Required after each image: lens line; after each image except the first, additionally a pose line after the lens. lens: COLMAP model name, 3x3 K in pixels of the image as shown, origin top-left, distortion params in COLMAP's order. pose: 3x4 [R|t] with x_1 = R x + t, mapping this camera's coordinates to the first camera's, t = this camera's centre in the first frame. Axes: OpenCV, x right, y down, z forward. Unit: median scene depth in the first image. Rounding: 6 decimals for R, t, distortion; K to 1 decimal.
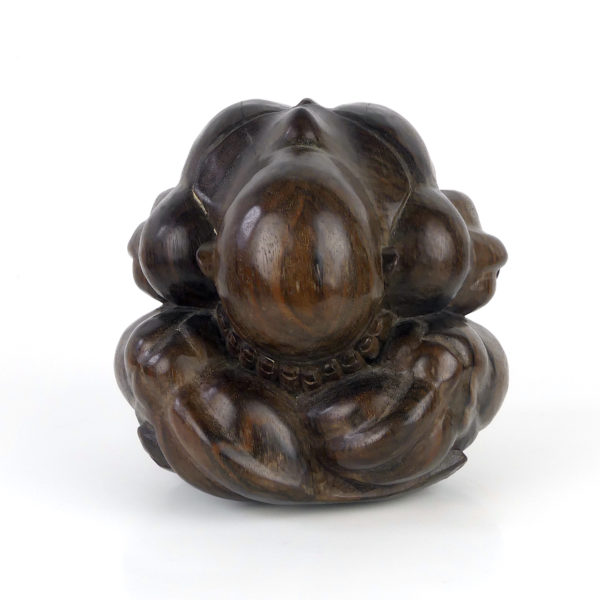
lens RADIAL K [[2060.6, 0, 299.6], [0, 2060.6, 299.9], [0, 0, 1]] dist [-0.317143, 0.000000]
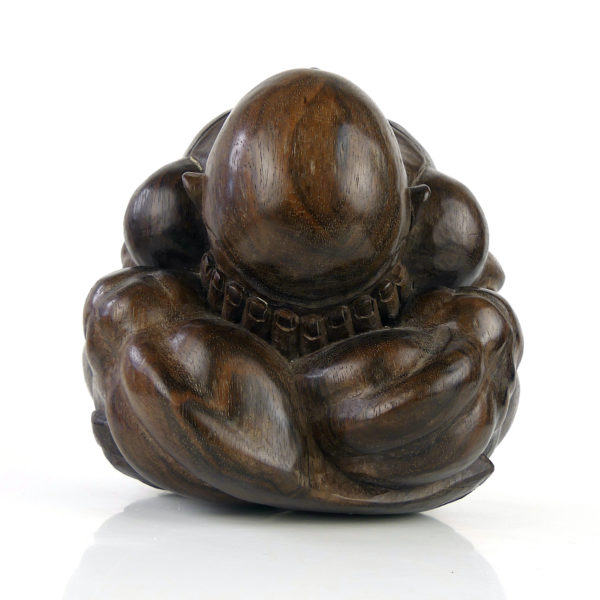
lens RADIAL K [[689.5, 0, 300.2], [0, 689.5, 300.0], [0, 0, 1]] dist [-0.020735, 0.000000]
pose [[0.995746, 0.078869, 0.047649, -0.012519], [-0.057671, 0.936722, -0.345291, 0.116561], [-0.071866, 0.341074, 0.937285, 0.755600]]
